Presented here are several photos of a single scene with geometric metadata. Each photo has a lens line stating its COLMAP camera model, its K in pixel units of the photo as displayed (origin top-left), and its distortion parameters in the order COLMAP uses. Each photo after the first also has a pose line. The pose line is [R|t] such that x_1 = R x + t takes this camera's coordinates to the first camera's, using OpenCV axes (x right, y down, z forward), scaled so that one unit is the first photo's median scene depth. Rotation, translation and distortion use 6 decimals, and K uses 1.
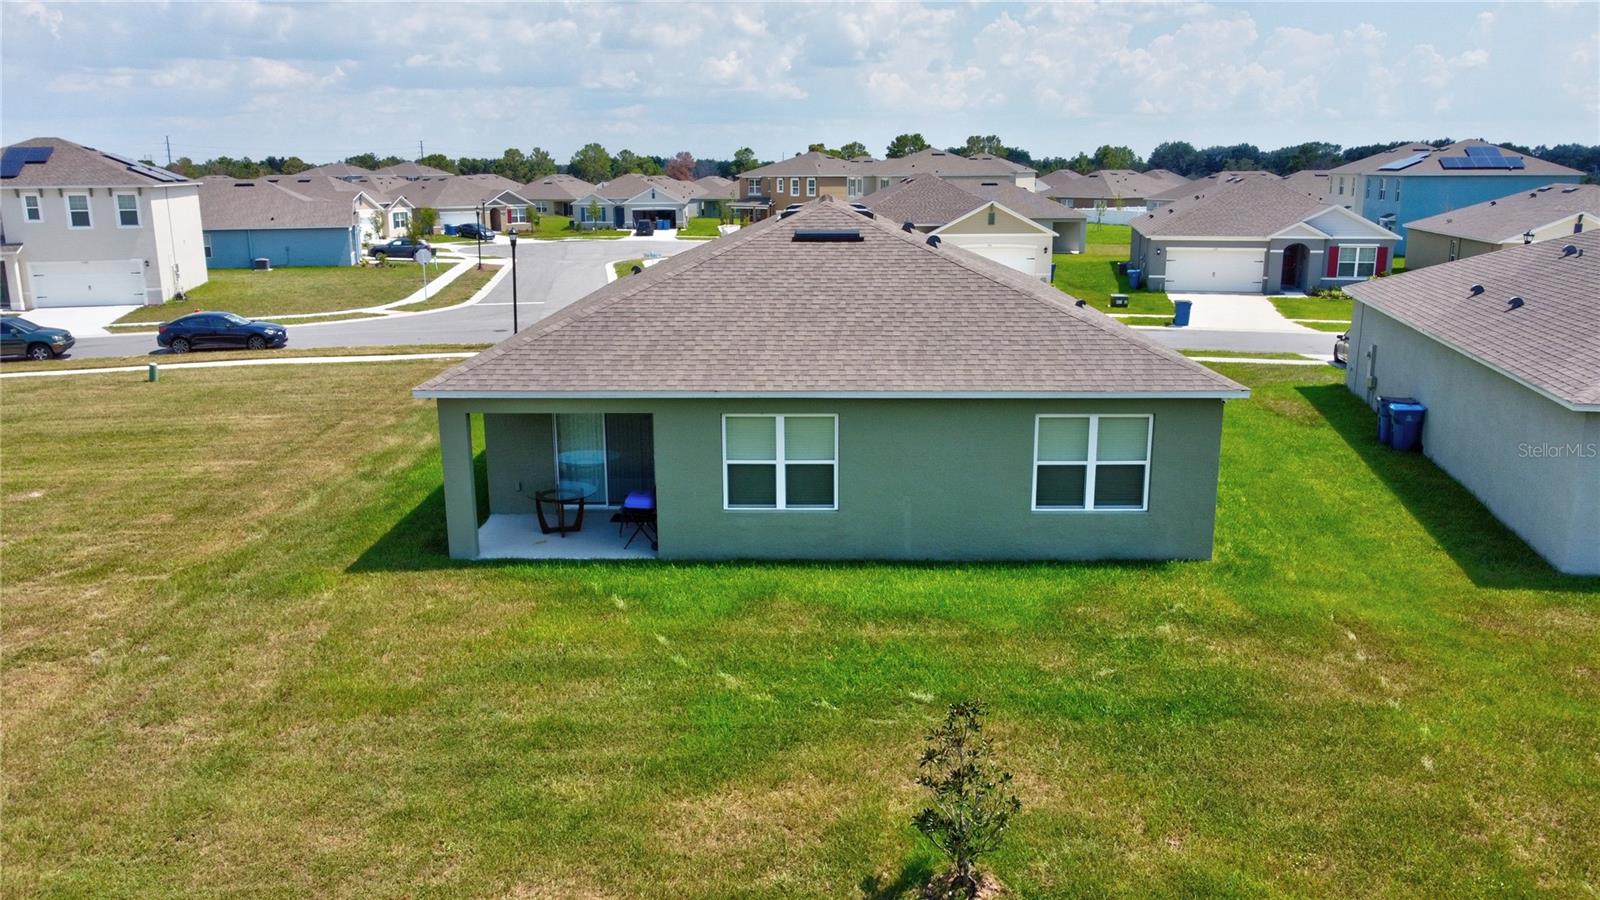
lens RADIAL K [[1221.4, 0, 791.9], [0, 1221.4, 453.5], [0, 0, 1]] dist [-0.001749, -0.007787]
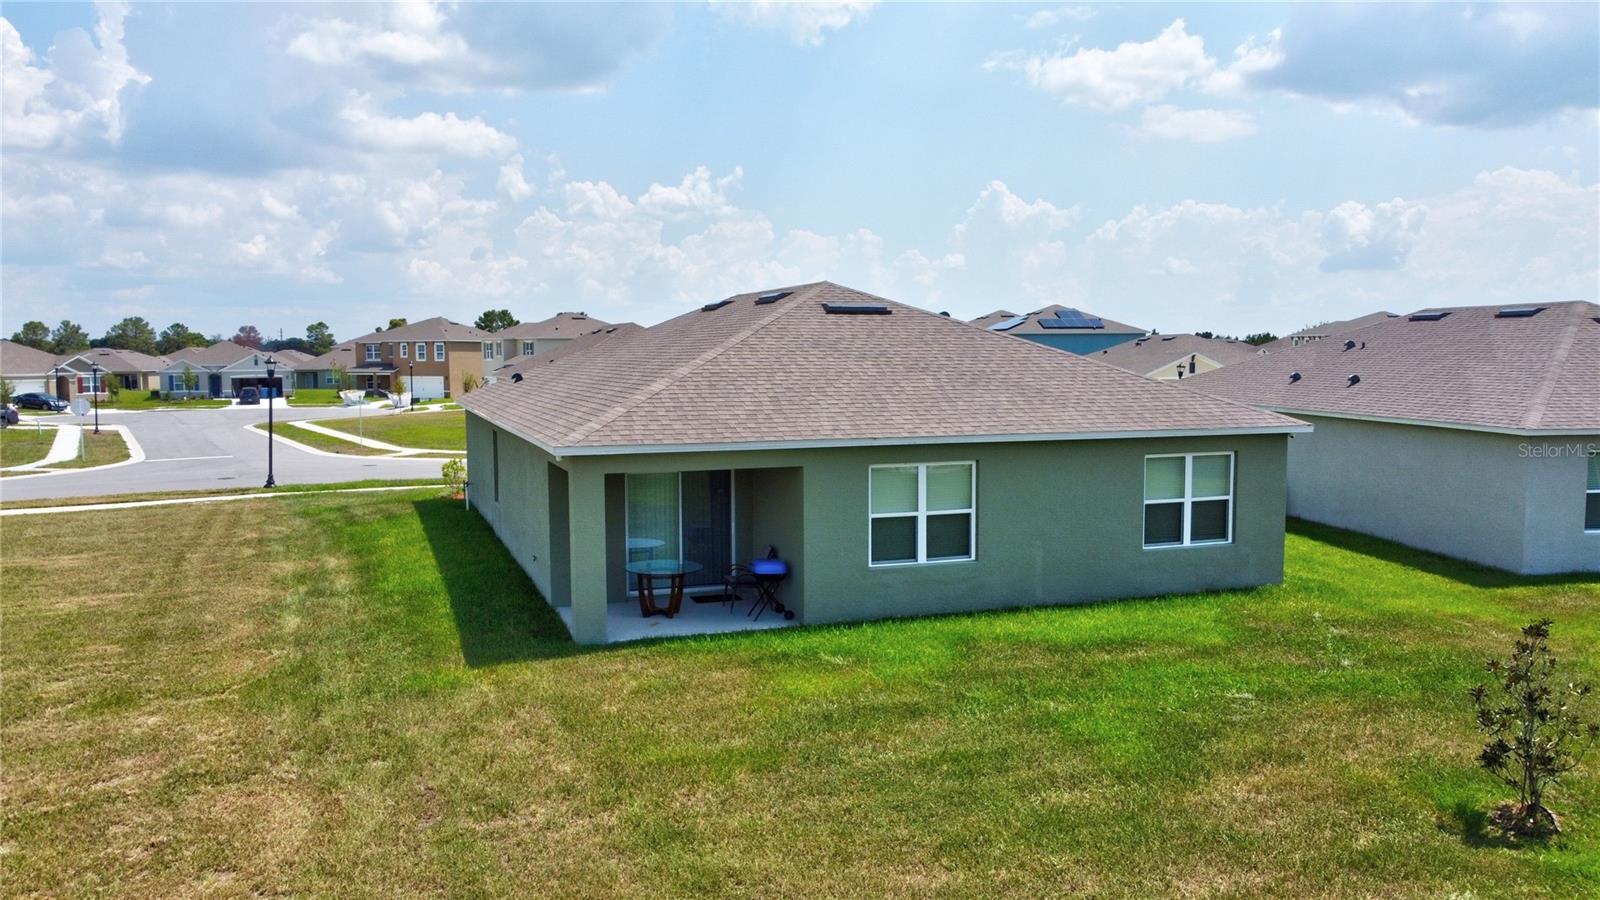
lens RADIAL K [[1221.4, 0, 791.9], [0, 1221.4, 453.5], [0, 0, 1]] dist [-0.001749, -0.007787]
pose [[0.934396, -0.028680, 0.355080, -0.450004], [0.080769, 0.987852, -0.132756, 0.080685], [-0.346960, 0.152726, 0.925361, 0.127465]]
